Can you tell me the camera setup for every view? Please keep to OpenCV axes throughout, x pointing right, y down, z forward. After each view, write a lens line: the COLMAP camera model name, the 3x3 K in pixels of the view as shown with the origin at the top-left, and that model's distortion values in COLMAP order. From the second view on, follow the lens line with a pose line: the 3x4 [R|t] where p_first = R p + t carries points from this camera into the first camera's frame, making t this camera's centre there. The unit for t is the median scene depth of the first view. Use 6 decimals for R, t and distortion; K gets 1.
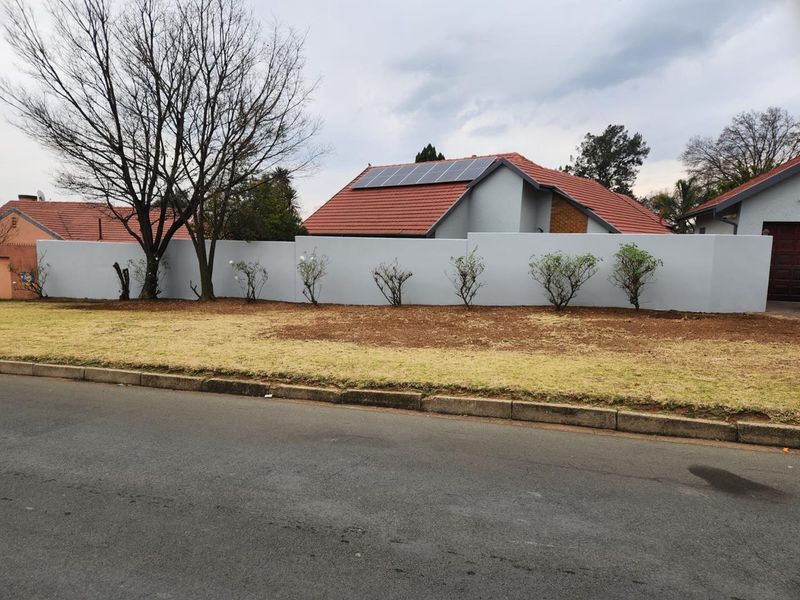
lens RADIAL K [[503.2, 0, 405.3], [0, 503.2, 310.5], [0, 0, 1]] dist [0.069334, -0.052899]
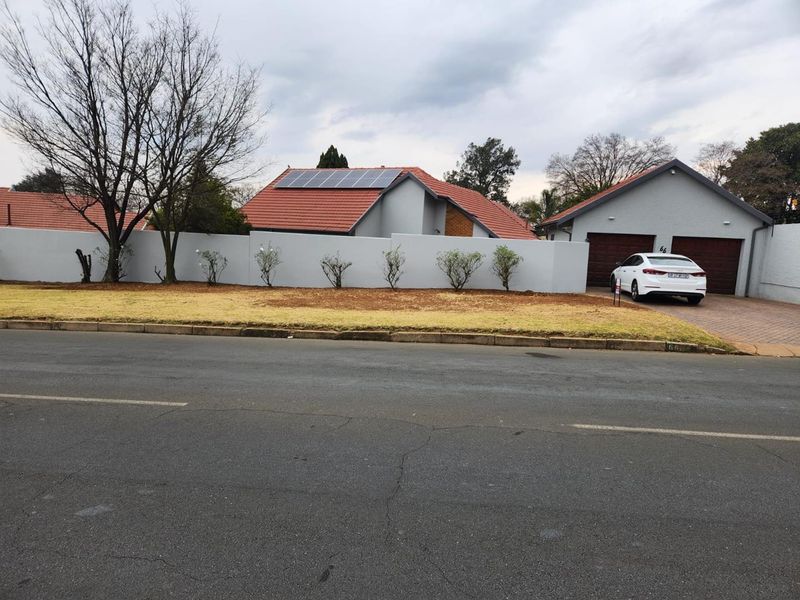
lens RADIAL K [[503.2, 0, 405.3], [0, 503.2, 310.5], [0, 0, 1]] dist [0.069334, -0.052899]
pose [[0.975840, -0.002898, 0.218466, -0.130875], [0.000156, 0.999921, 0.012566, 0.032293], [-0.218485, -0.012228, 0.975764, -0.310961]]
